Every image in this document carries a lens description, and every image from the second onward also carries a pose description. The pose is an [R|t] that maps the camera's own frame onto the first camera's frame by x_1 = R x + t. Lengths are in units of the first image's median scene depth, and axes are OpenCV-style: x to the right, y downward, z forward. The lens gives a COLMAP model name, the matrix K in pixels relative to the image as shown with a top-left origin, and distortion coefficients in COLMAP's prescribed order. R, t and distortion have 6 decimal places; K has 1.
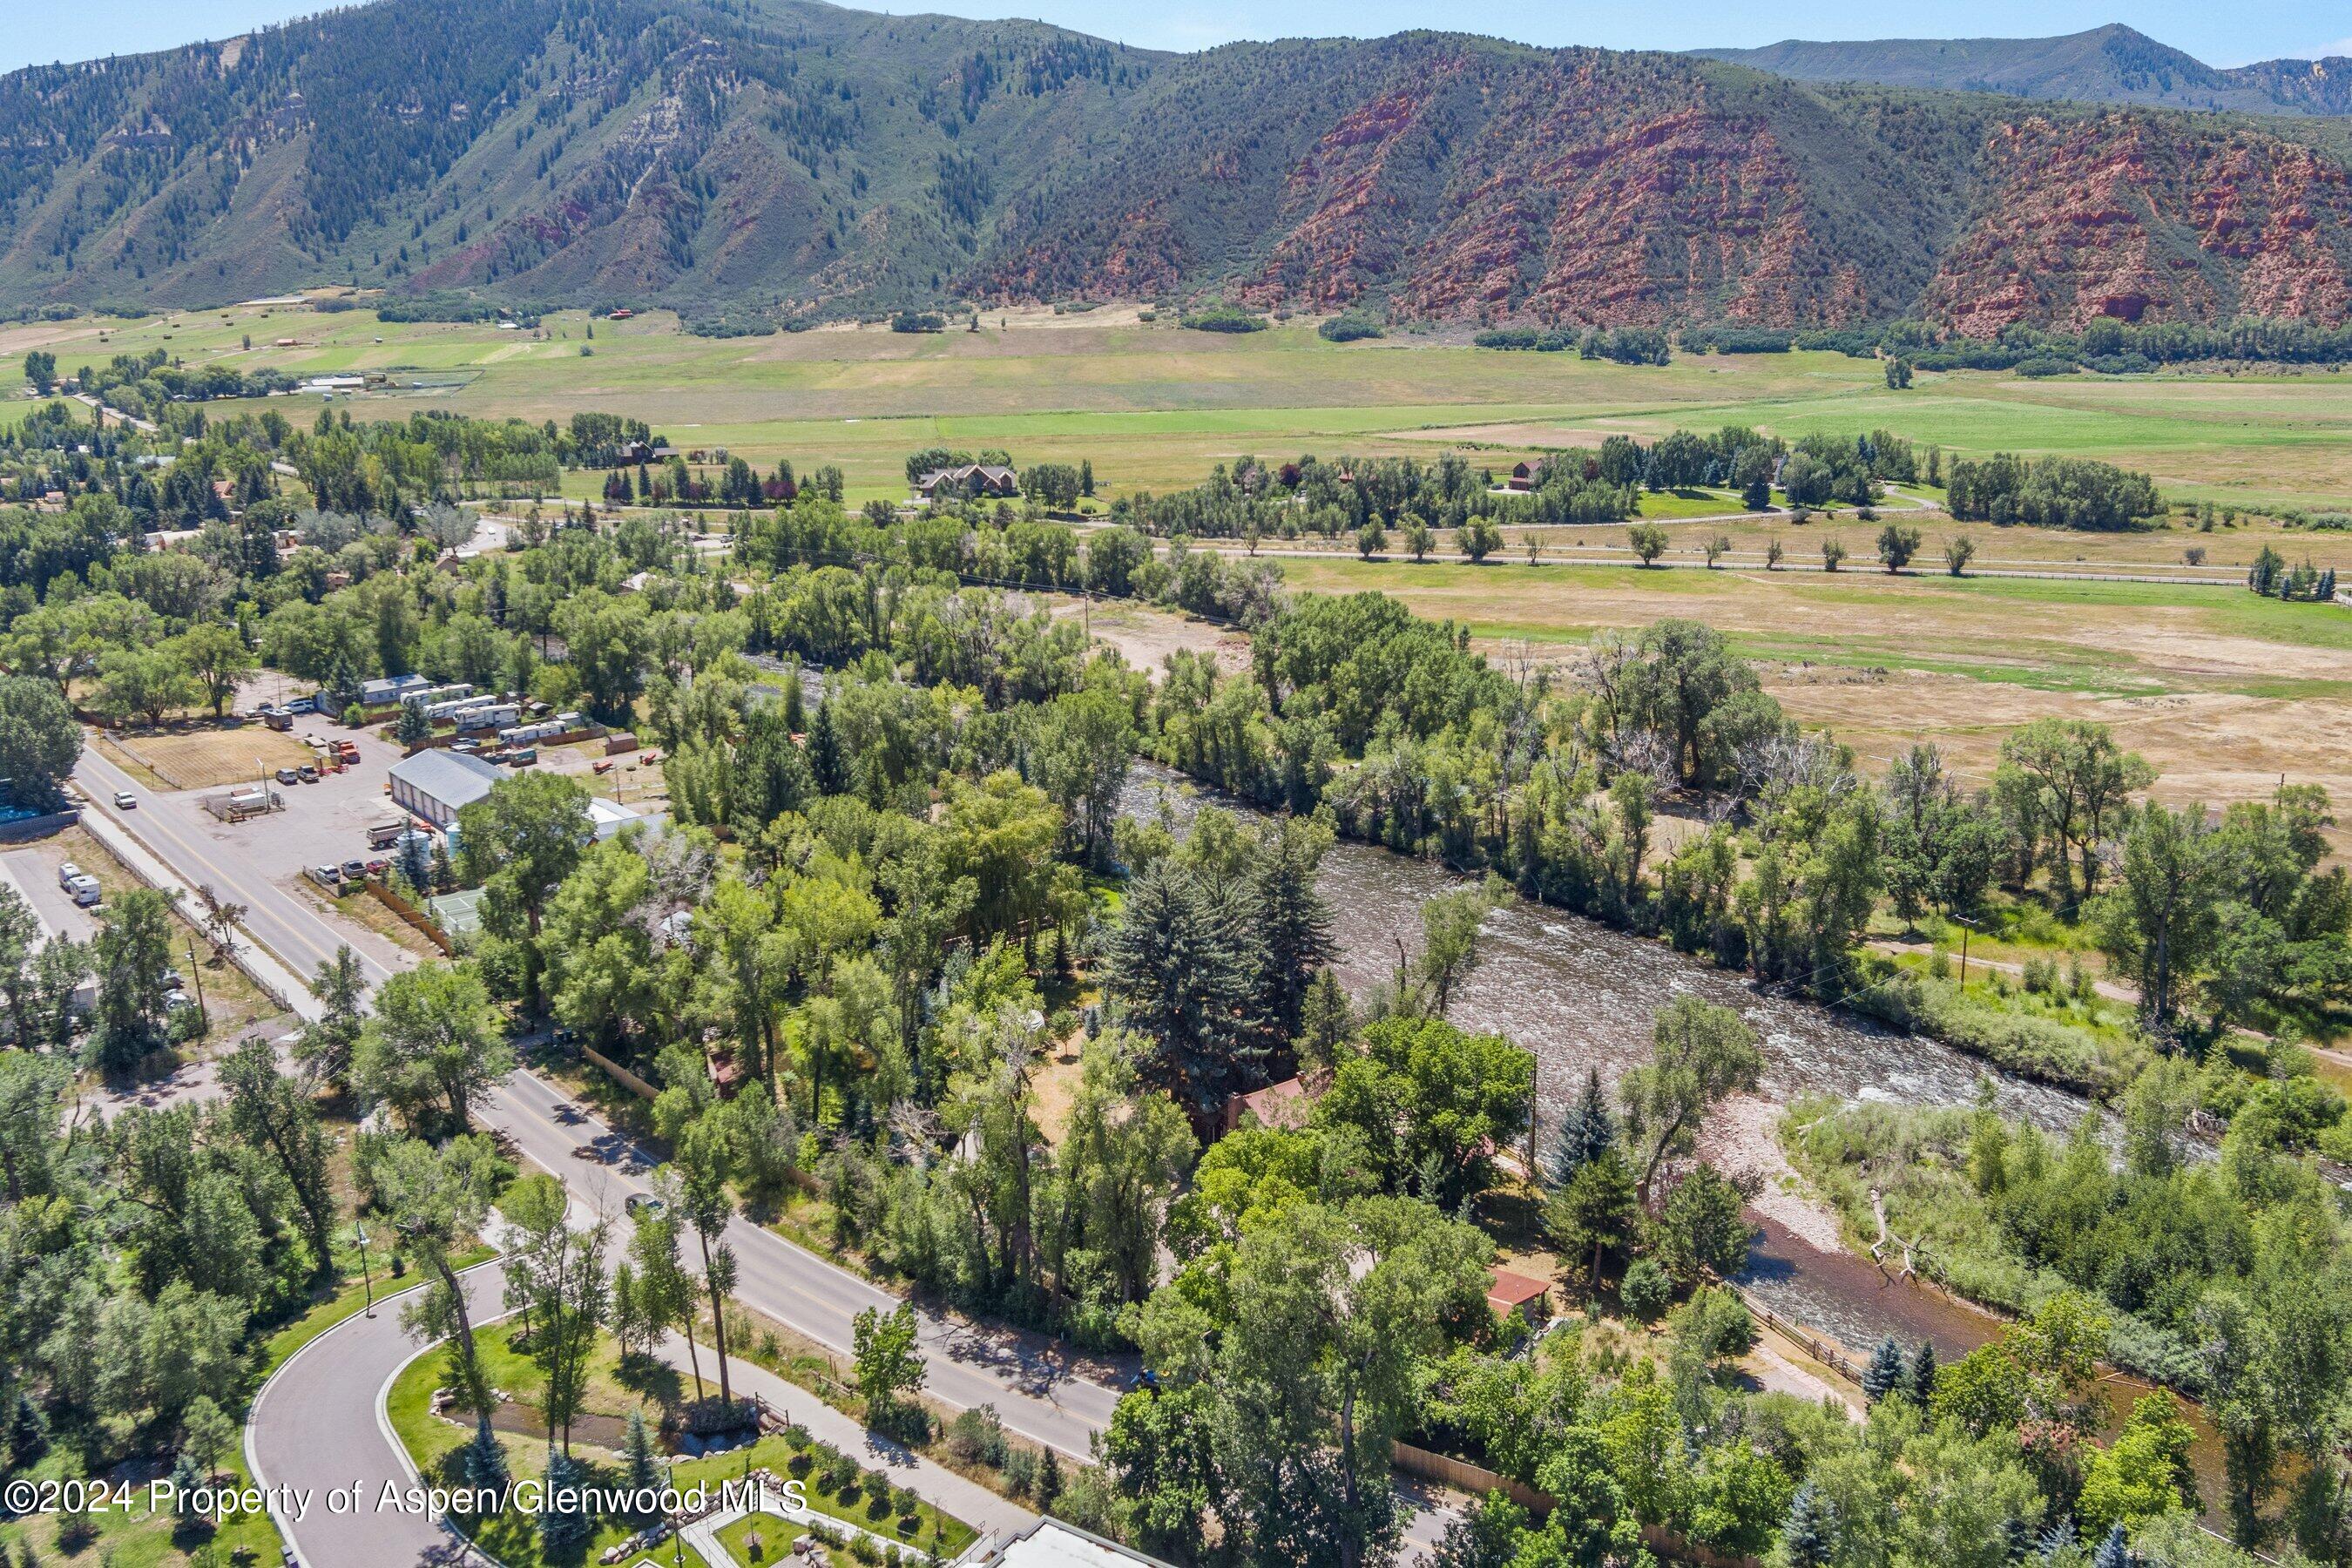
lens RADIAL K [[1887.2, 0, 1176.0], [0, 1887.2, 784.0], [0, 0, 1]] dist [-0.058402, 0.018533]
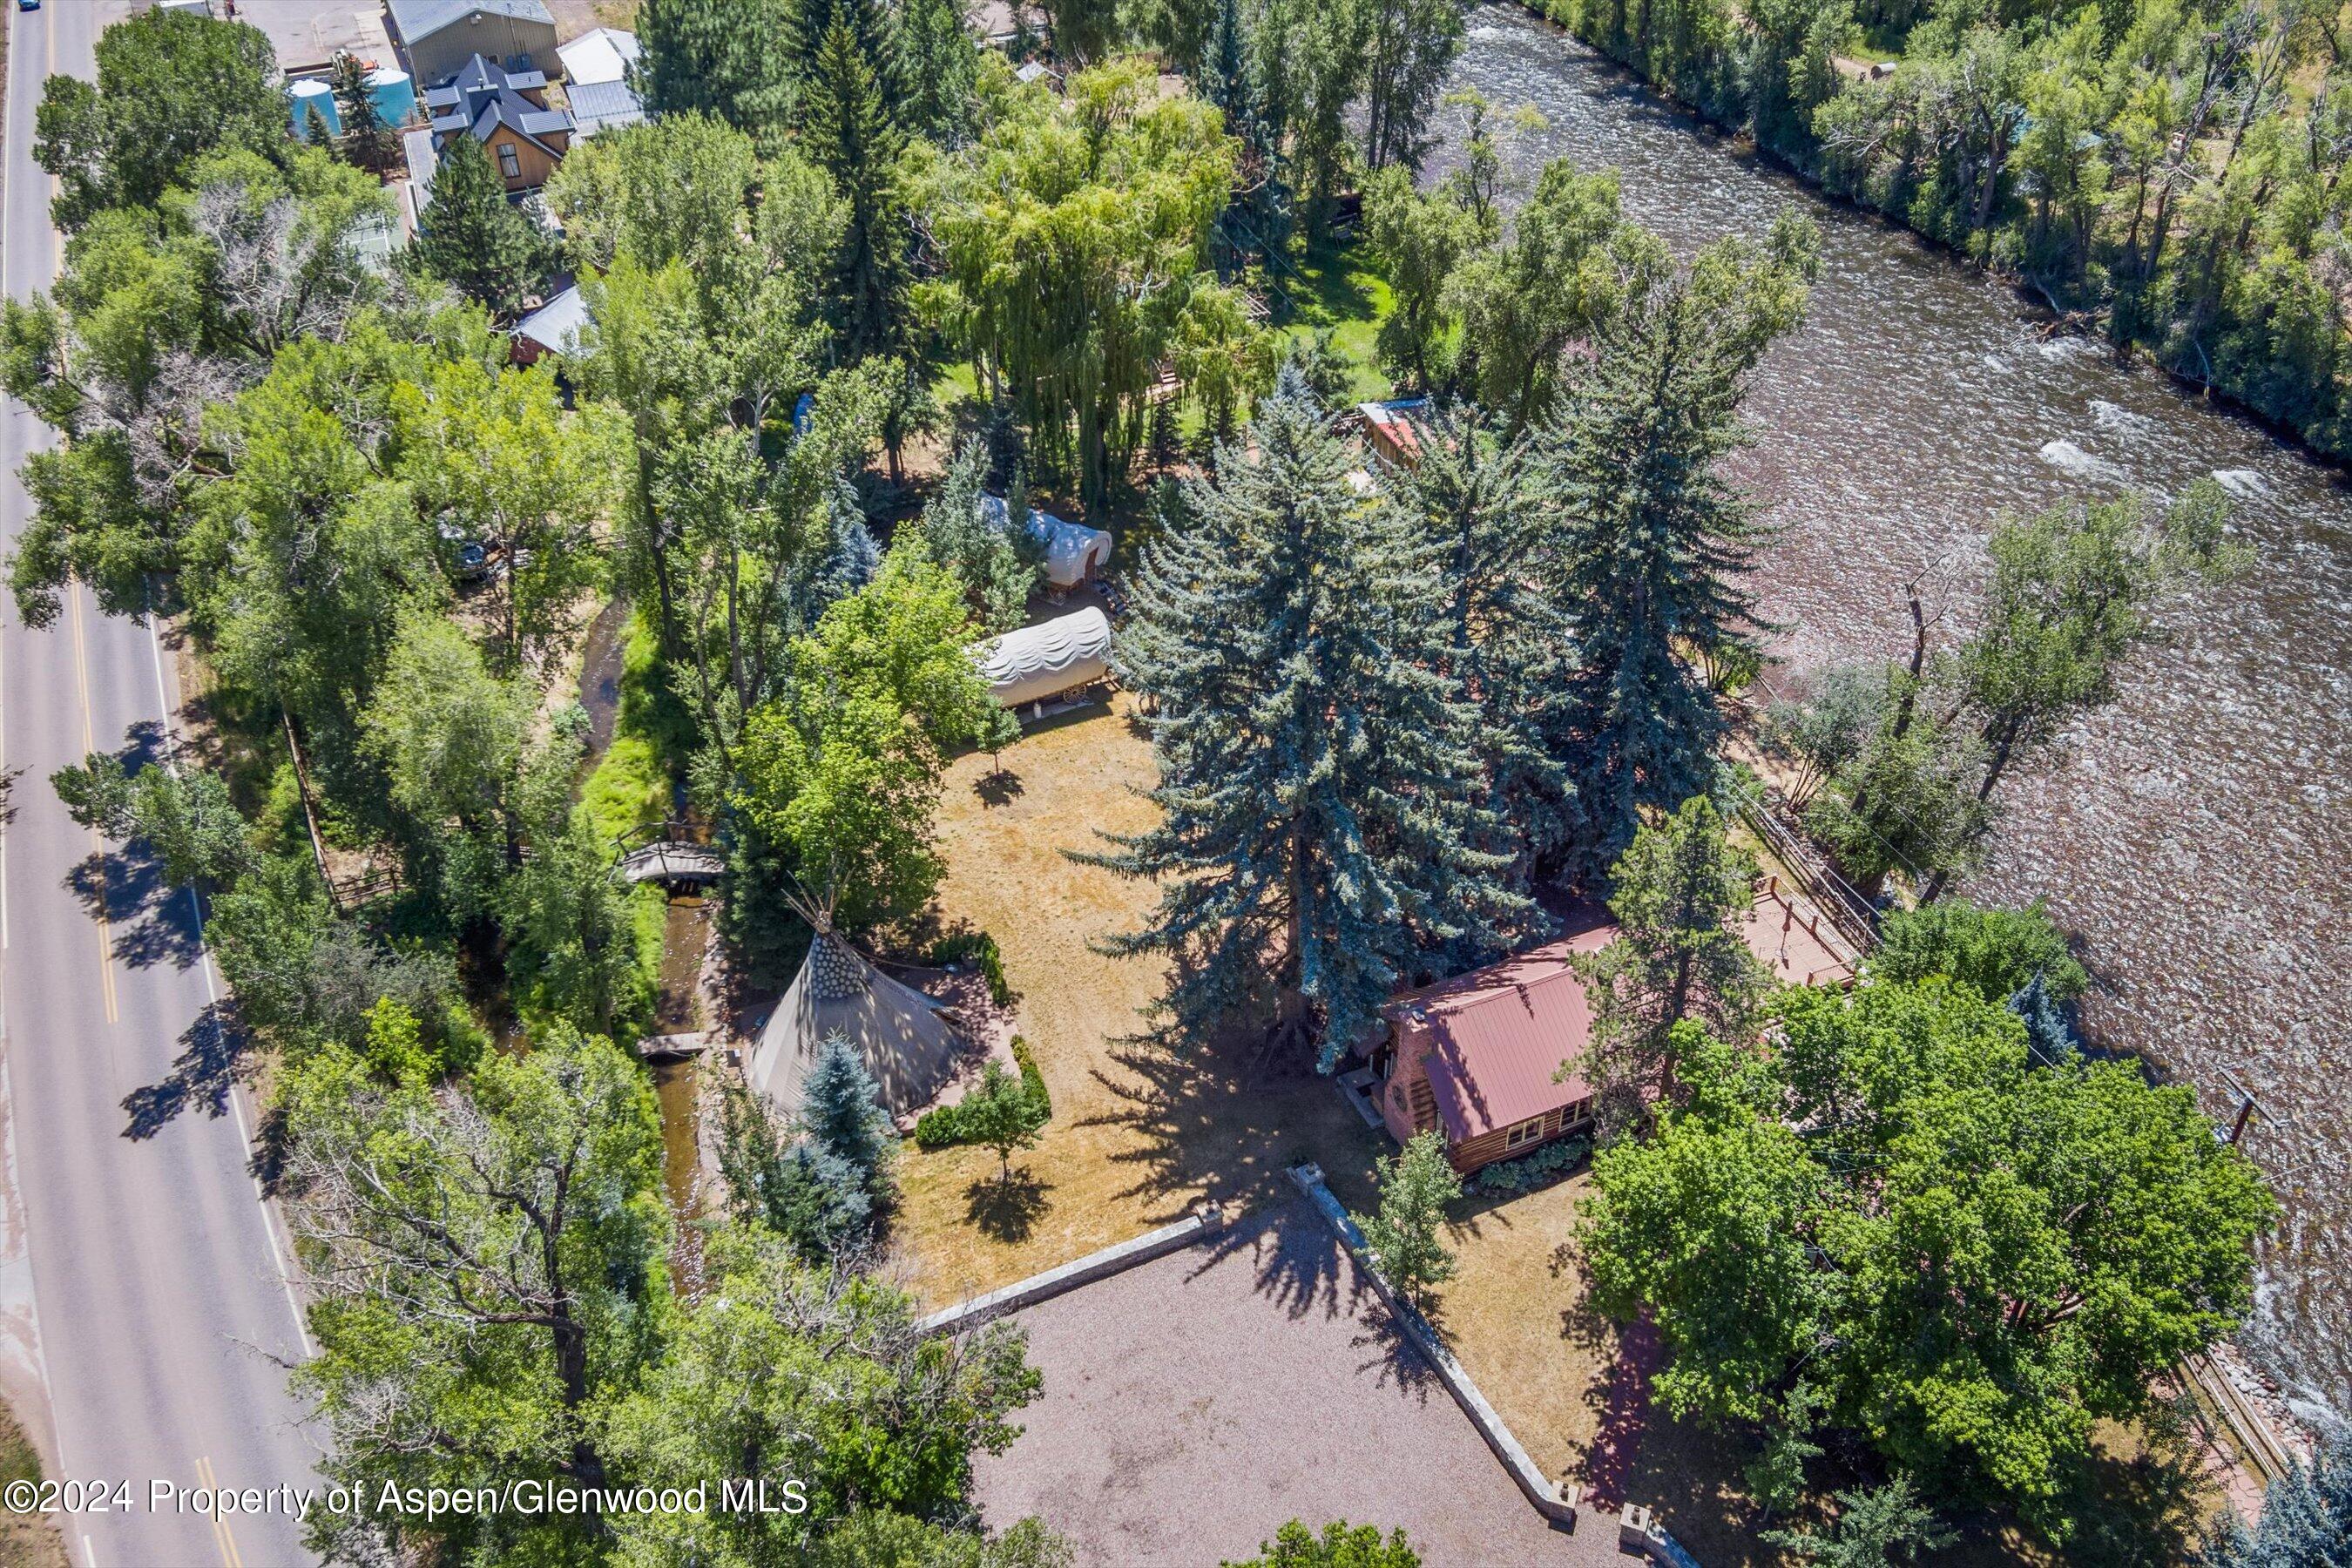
lens RADIAL K [[1887.2, 0, 1176.0], [0, 1887.2, 784.0], [0, 0, 1]] dist [-0.058402, 0.018533]
pose [[0.969393, 0.151187, -0.193441, 0.032997], [-0.063399, 0.915331, 0.397681, -0.023228], [0.237187, -0.373245, 0.896900, 0.411906]]
